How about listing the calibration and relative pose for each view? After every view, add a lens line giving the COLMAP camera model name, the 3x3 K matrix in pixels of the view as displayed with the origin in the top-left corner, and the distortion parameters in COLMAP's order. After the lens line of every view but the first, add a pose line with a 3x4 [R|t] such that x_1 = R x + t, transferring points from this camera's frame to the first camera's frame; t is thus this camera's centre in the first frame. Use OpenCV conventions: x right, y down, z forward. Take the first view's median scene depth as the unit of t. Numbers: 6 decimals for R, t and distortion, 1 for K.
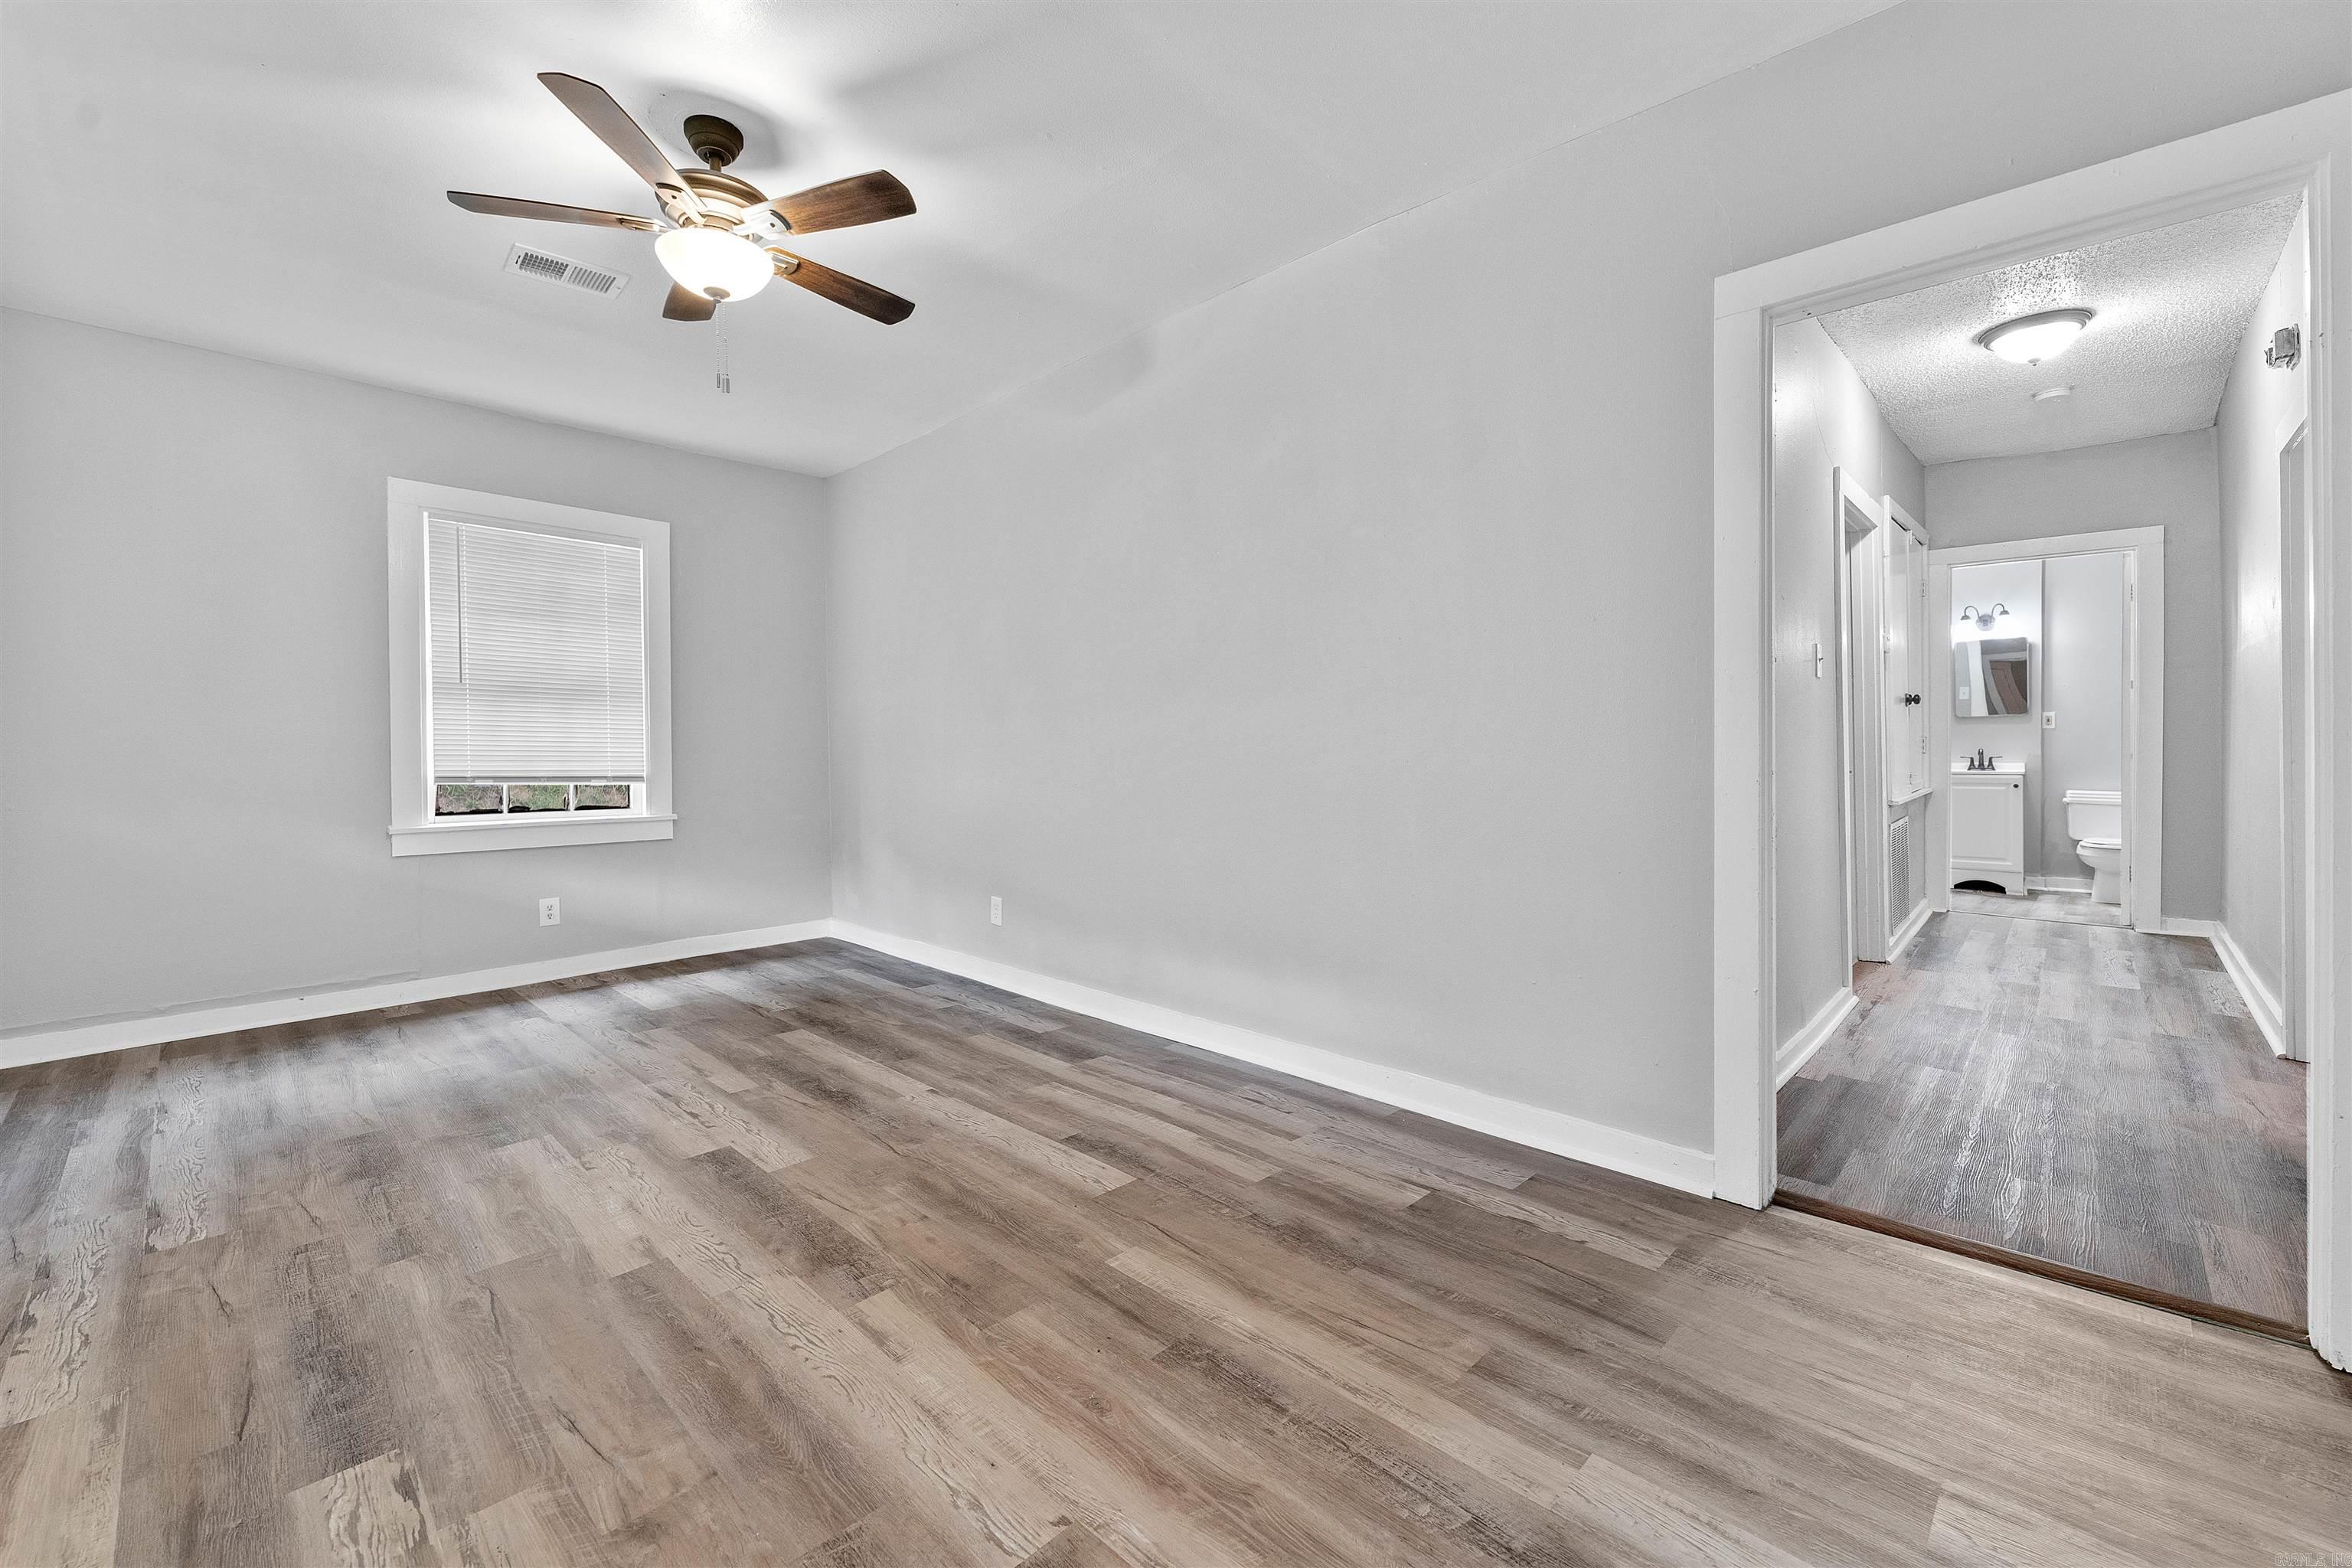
lens RADIAL K [[958.8, 0, 1173.7], [0, 958.8, 760.8], [0, 0, 1]] dist [0.001408, -0.000231]
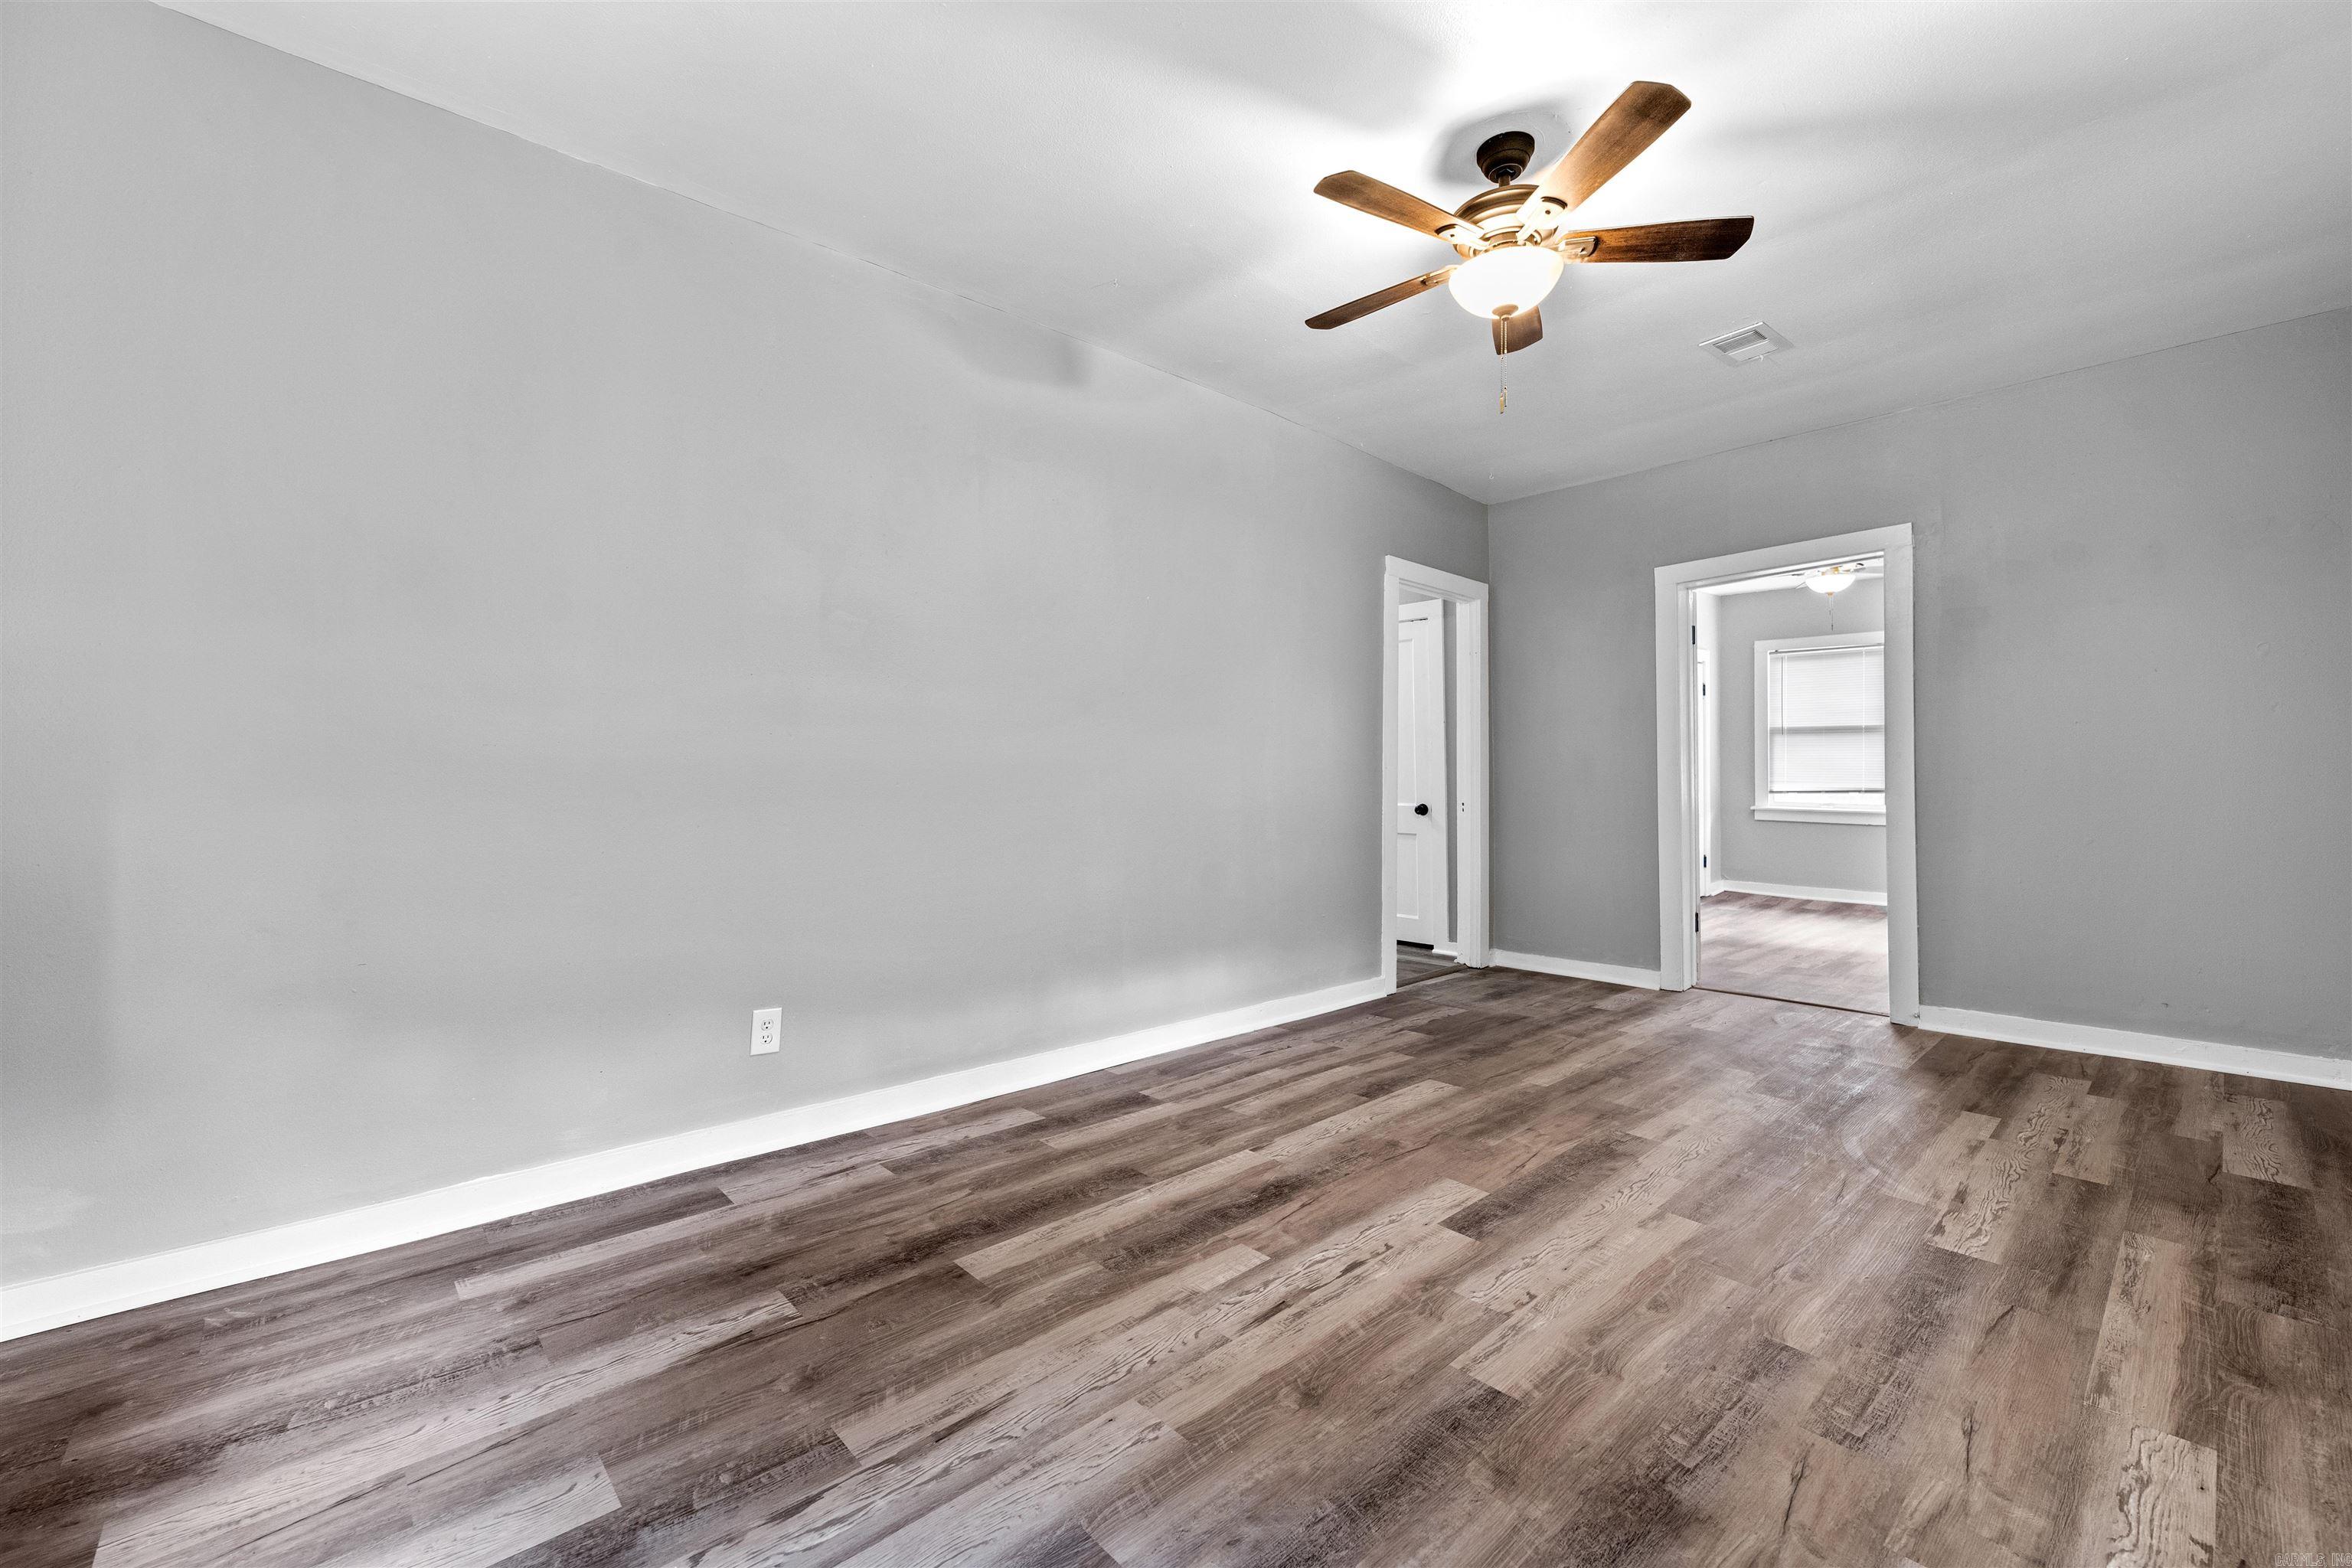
lens RADIAL K [[958.8, 0, 1173.7], [0, 958.8, 760.8], [0, 0, 1]] dist [0.001408, -0.000231]
pose [[0.061512, 0.023417, 0.997832, -1.324437], [0.014132, 0.999604, -0.024330, -0.002516], [-0.998006, 0.015598, 0.061157, 1.149204]]
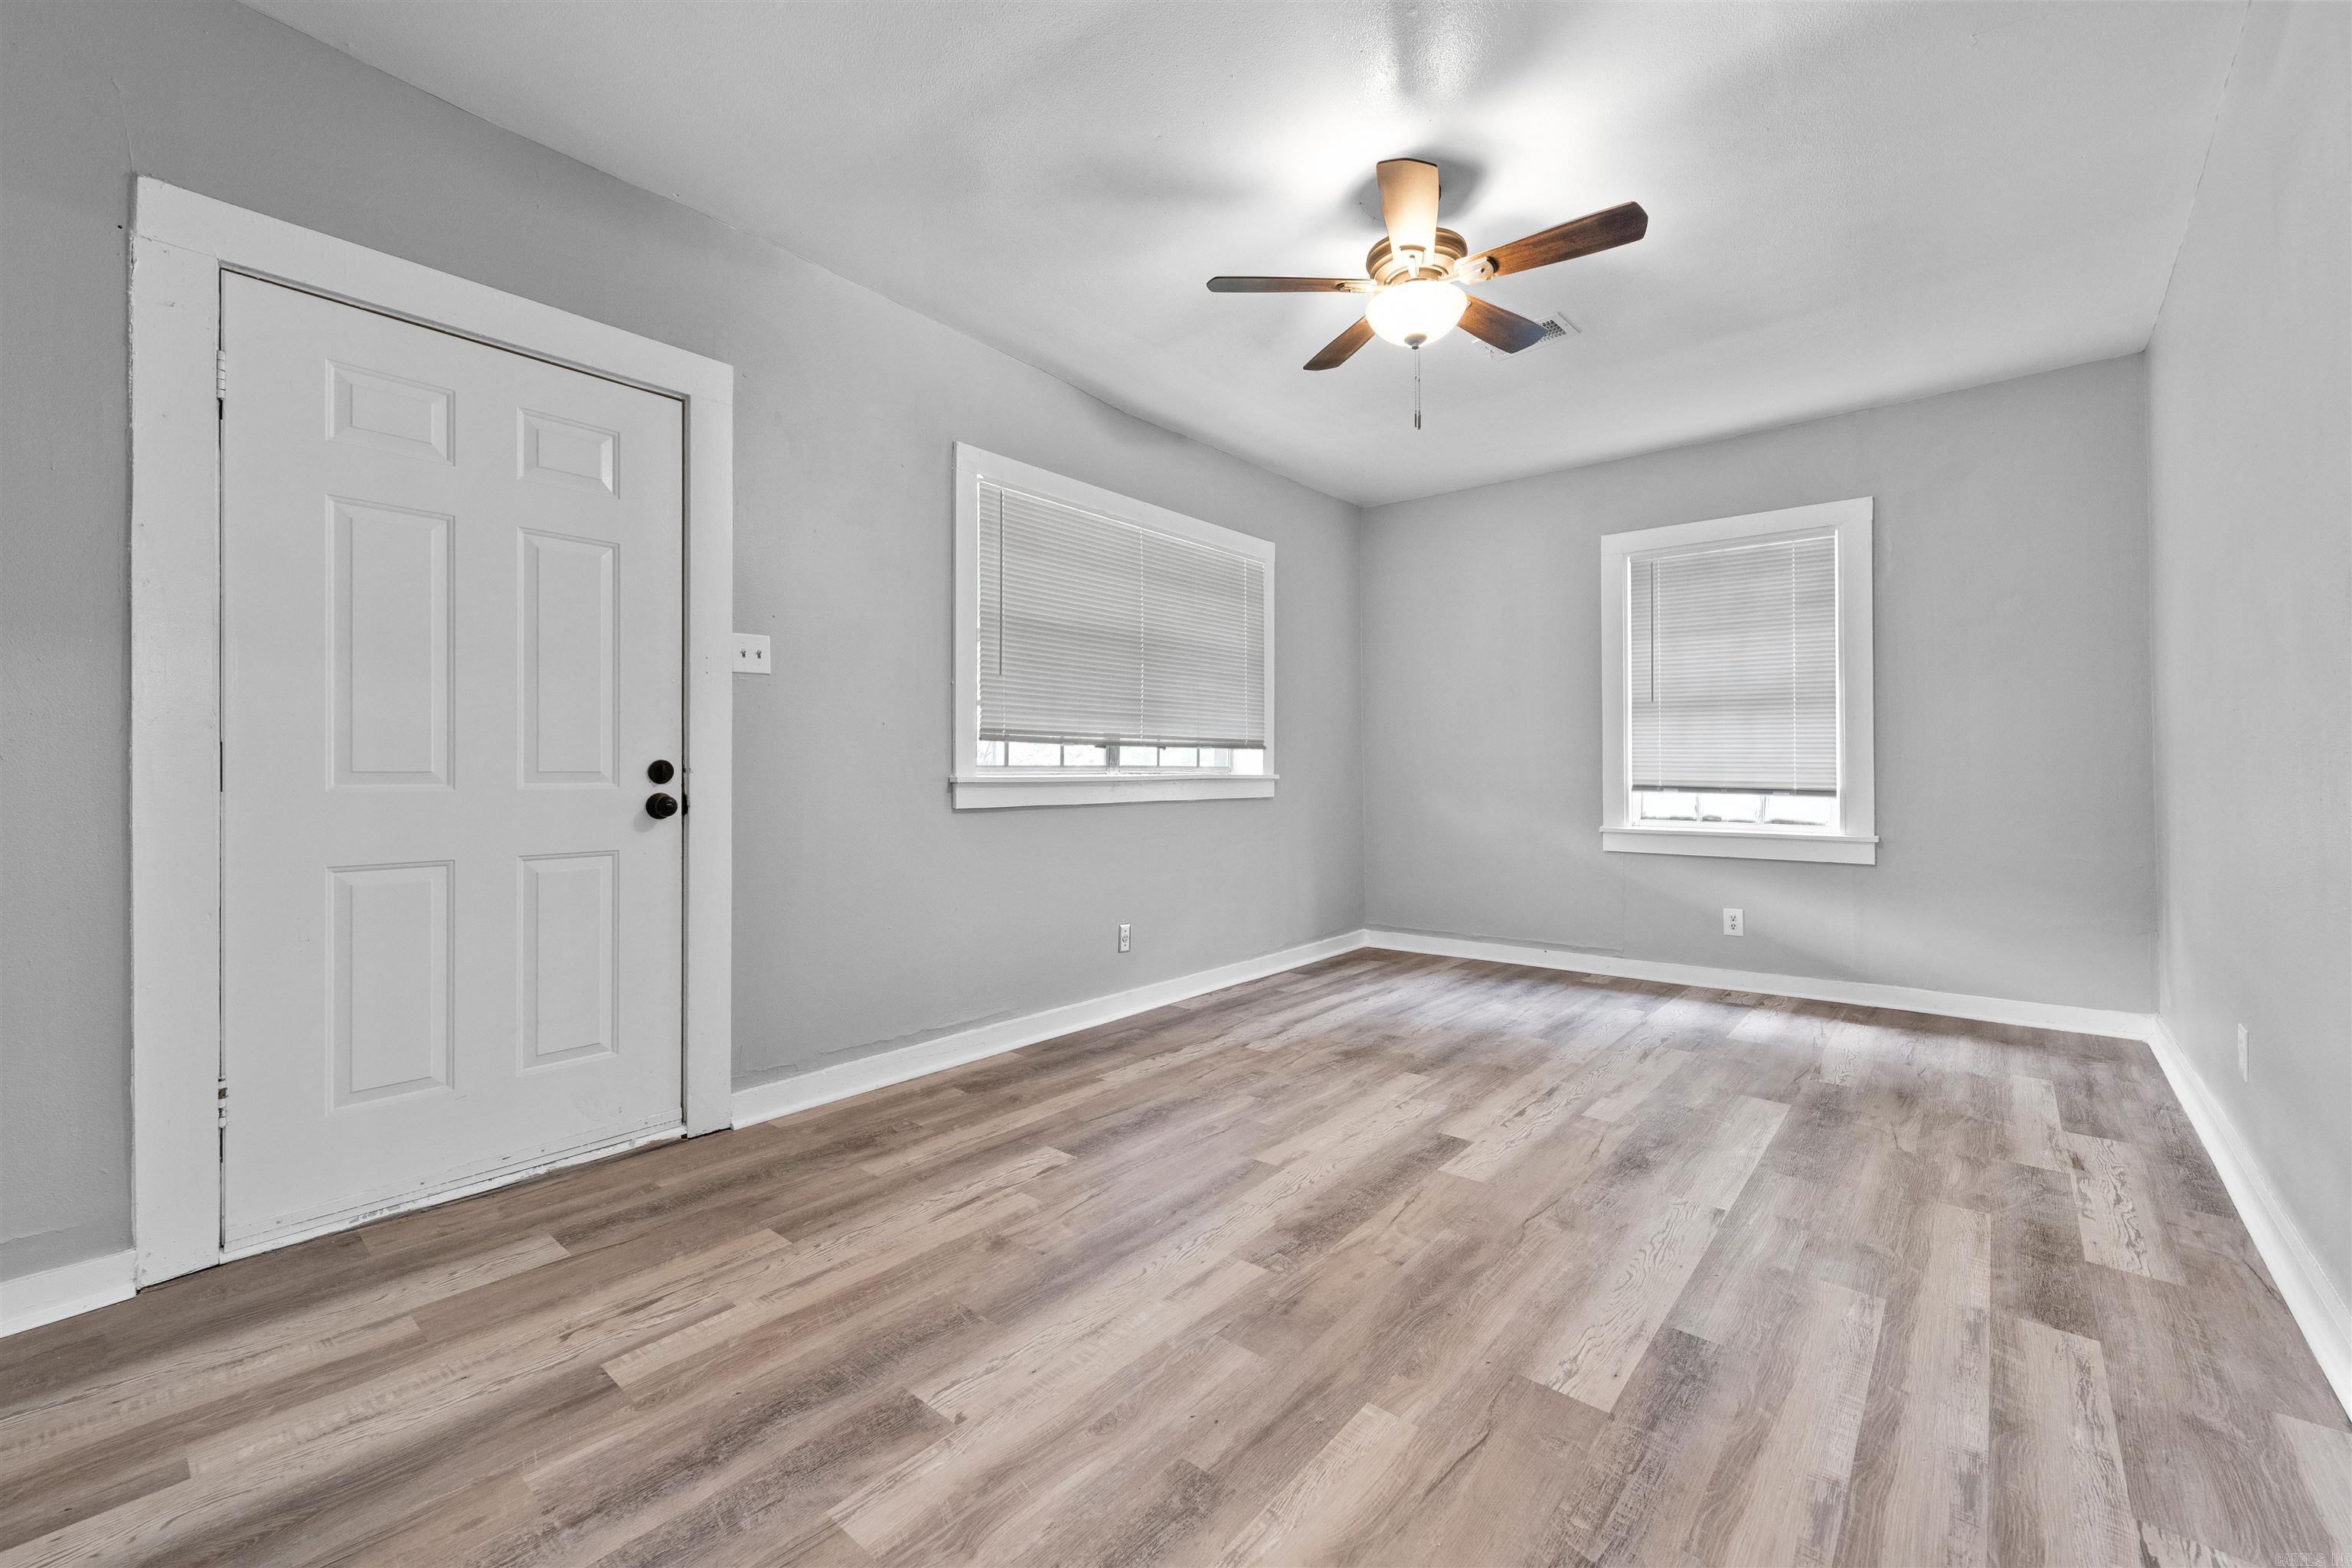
lens RADIAL K [[958.8, 0, 1173.7], [0, 958.8, 760.8], [0, 0, 1]] dist [0.001408, -0.000231]
pose [[0.063916, -0.004790, -0.997944, 0.533991], [-0.010773, 0.999927, -0.005490, 0.000127], [0.997897, 0.011102, 0.063860, 0.590592]]
